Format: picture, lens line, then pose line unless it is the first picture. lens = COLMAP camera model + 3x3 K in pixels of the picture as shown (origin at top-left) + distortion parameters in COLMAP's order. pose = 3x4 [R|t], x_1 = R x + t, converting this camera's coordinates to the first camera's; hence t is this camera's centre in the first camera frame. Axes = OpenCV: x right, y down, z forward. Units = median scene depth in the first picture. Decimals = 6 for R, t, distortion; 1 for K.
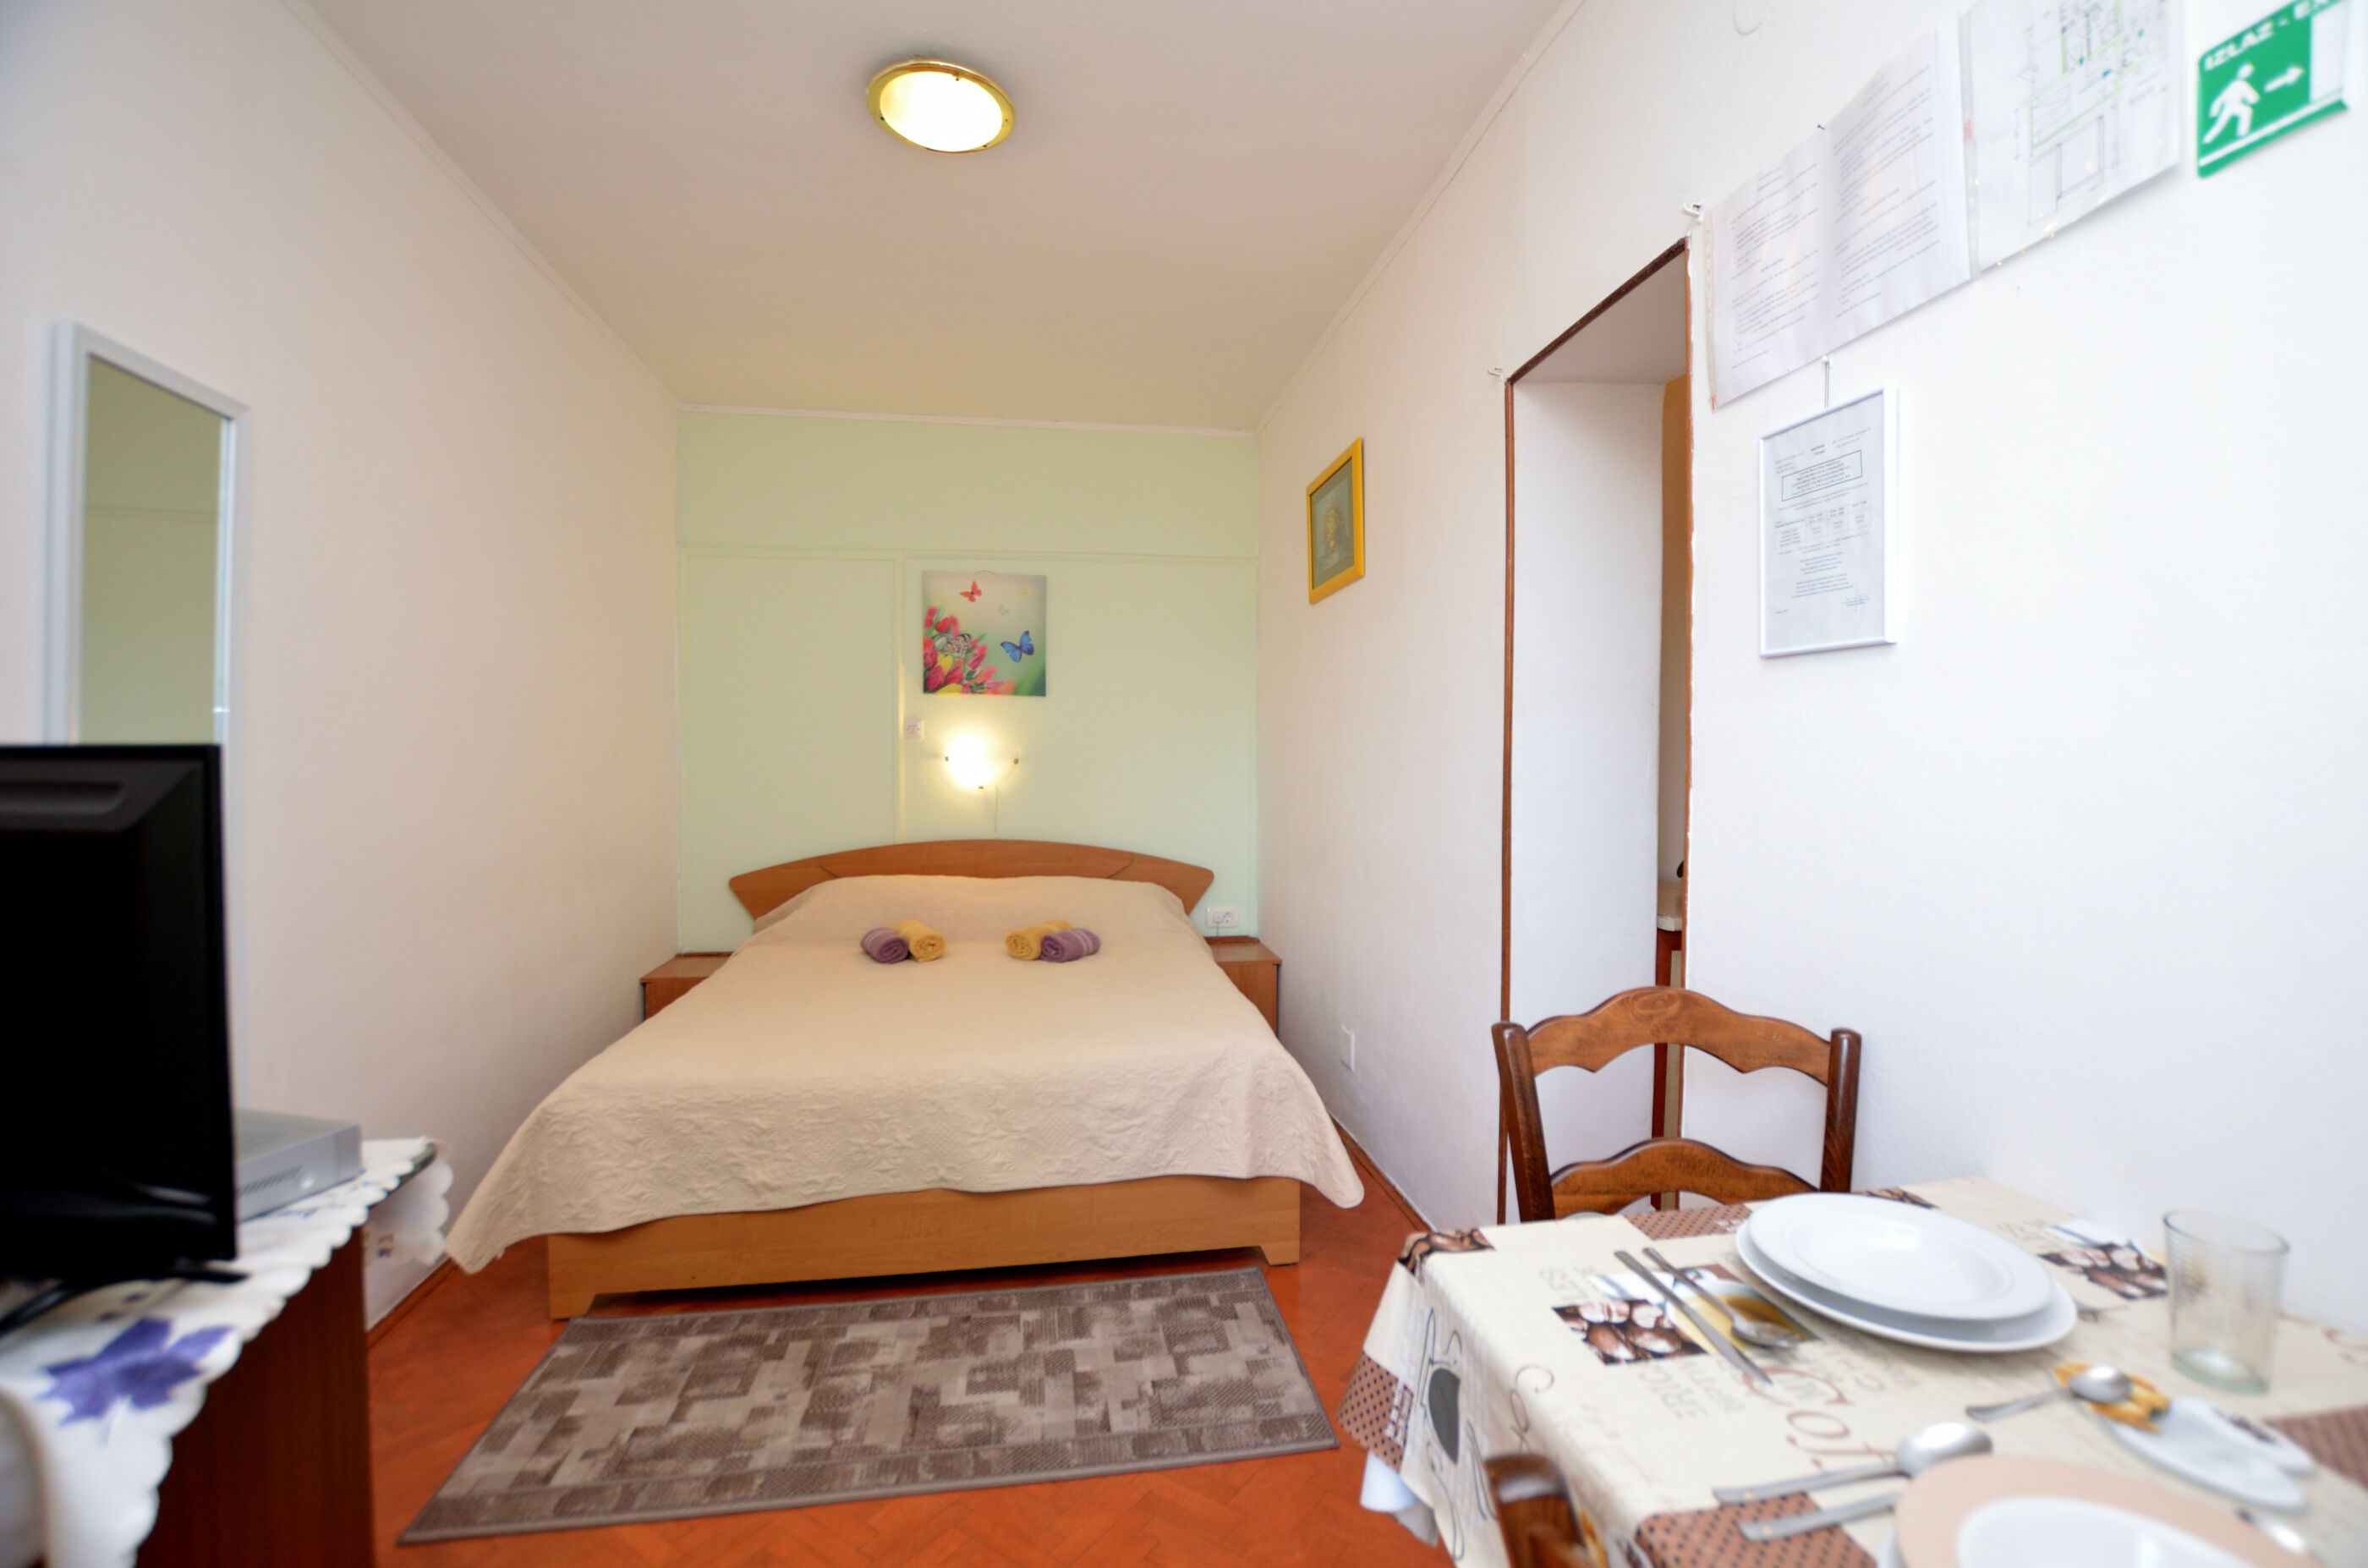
lens RADIAL K [[1044.2, 0, 1204.4], [0, 1044.2, 761.8], [0, 0, 1]] dist [-0.028995, 0.000701]
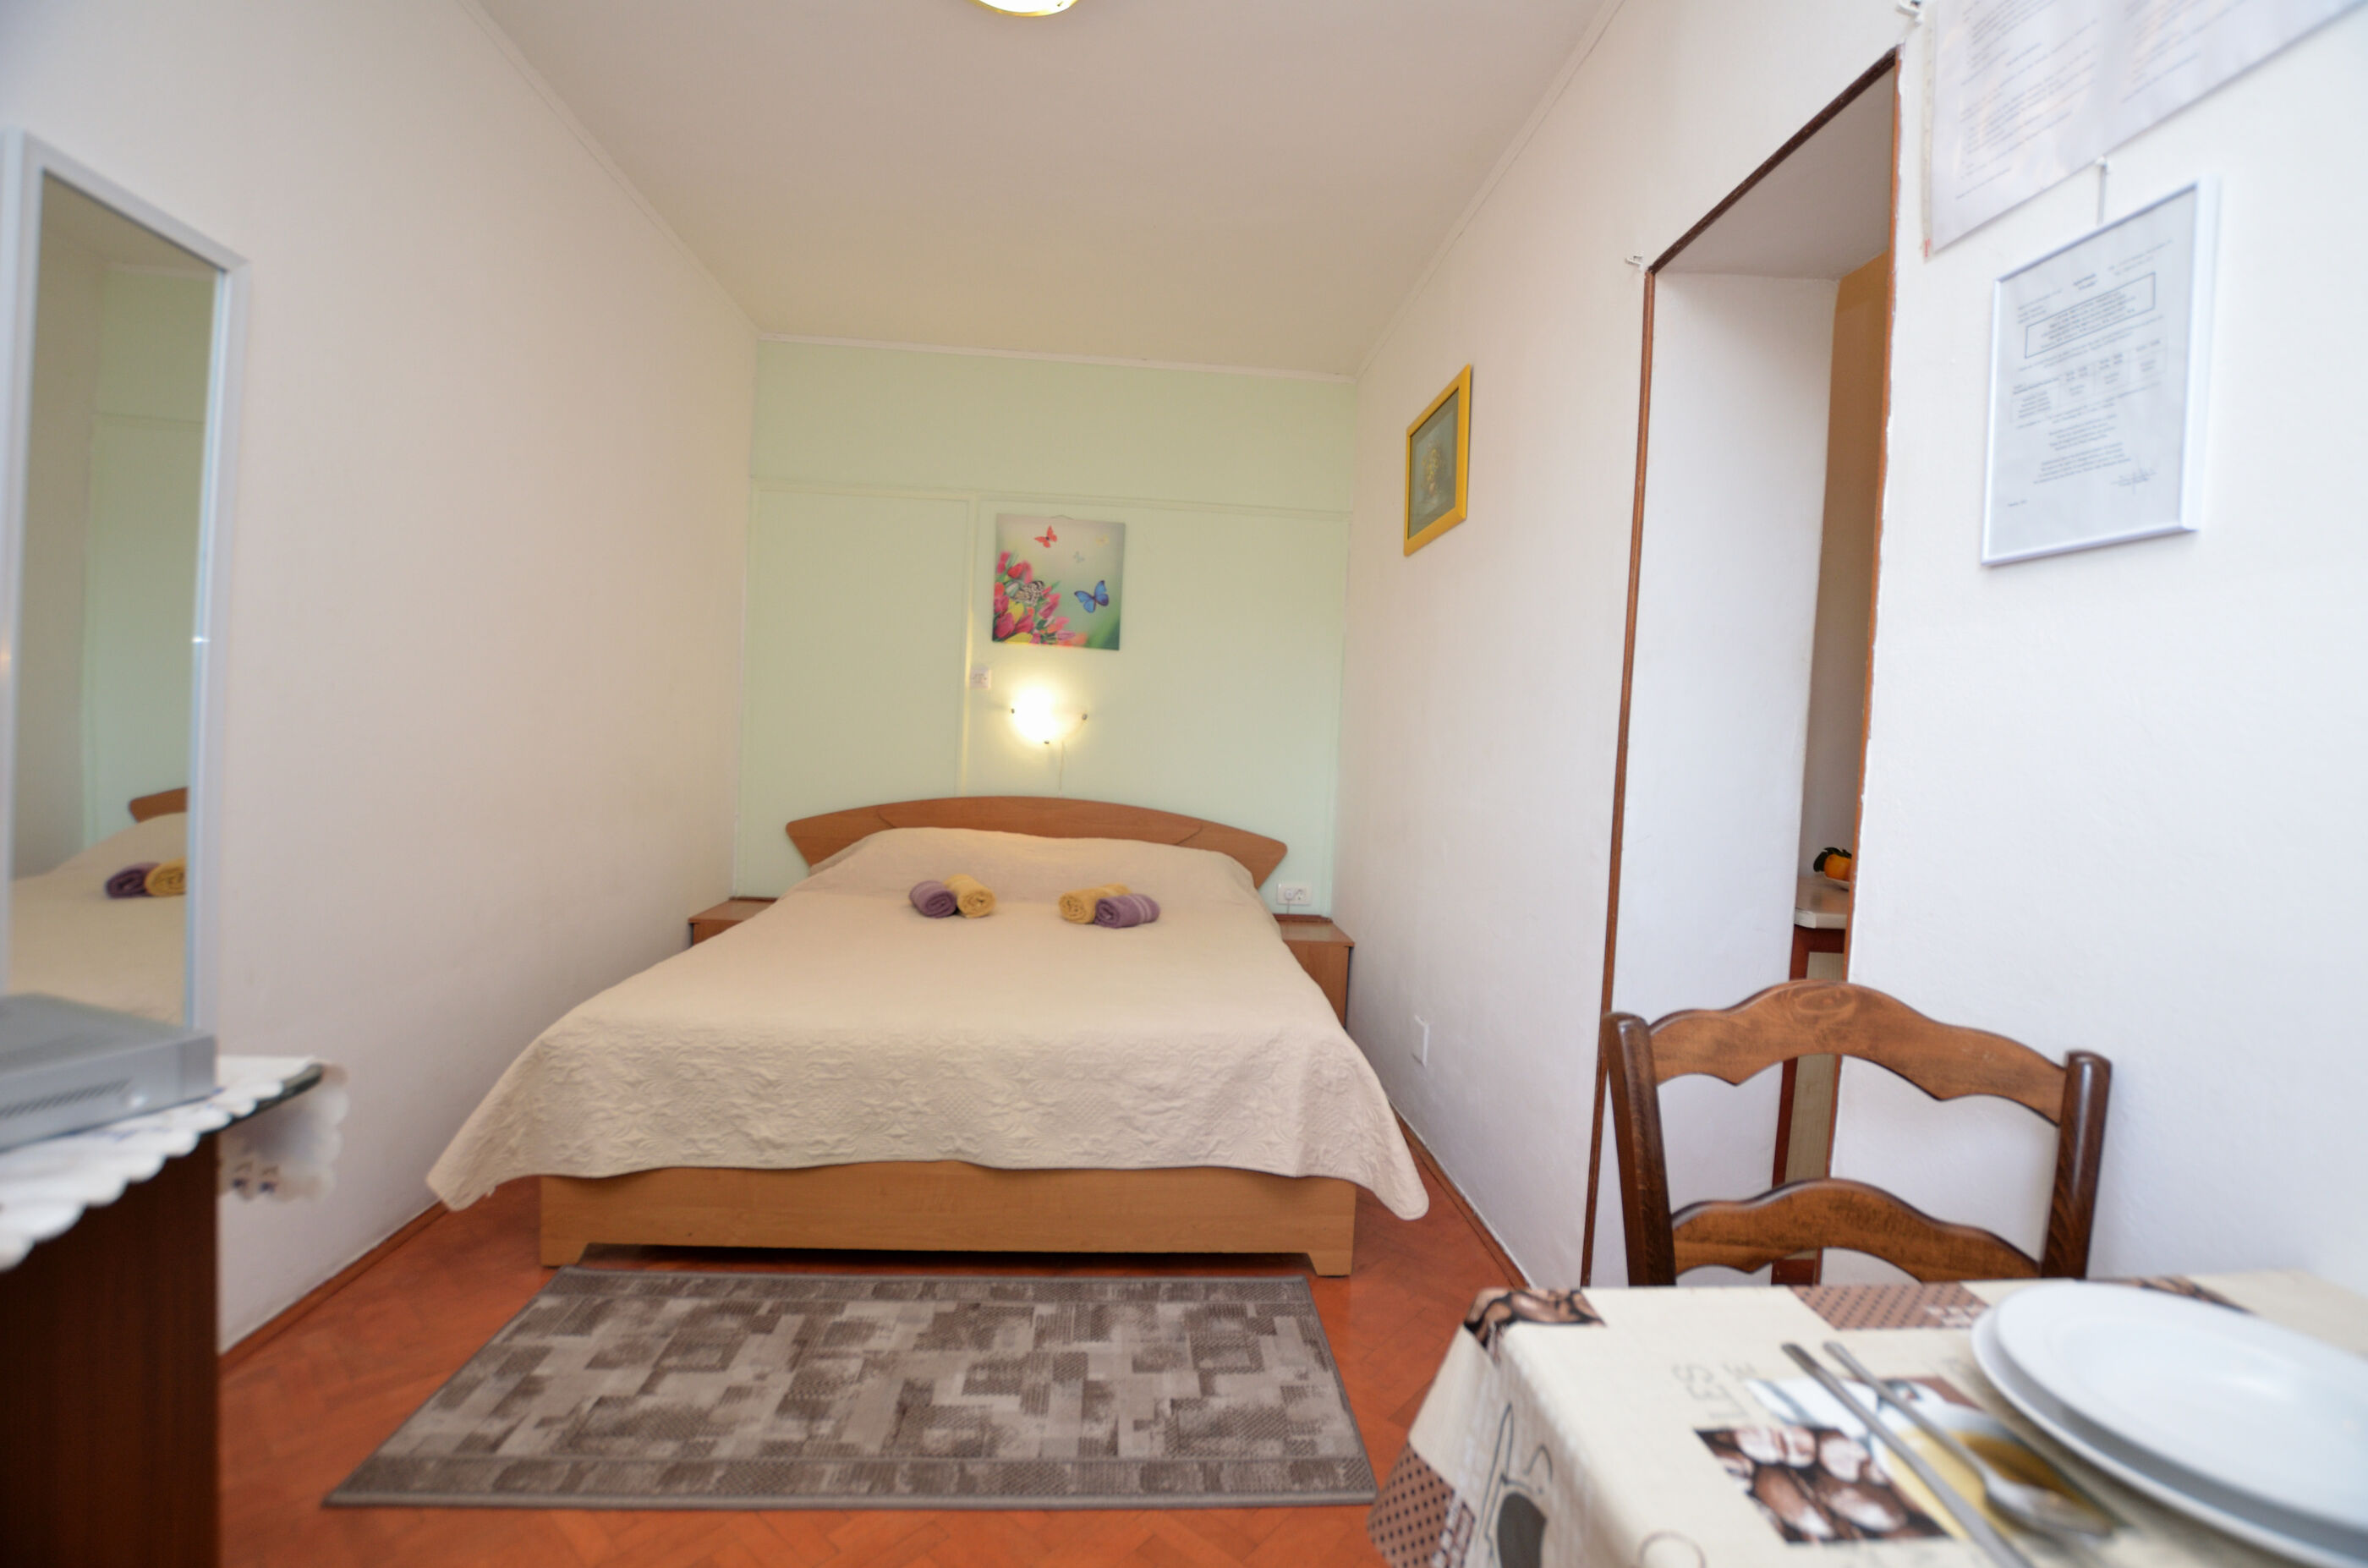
lens RADIAL K [[1044.2, 0, 1204.4], [0, 1044.2, 761.8], [0, 0, 1]] dist [-0.028995, 0.000701]
pose [[0.995161, 0.049838, -0.084683, 0.026138], [-0.048665, 0.998689, 0.015856, 0.047538], [0.085362, -0.011659, 0.996282, 0.146686]]
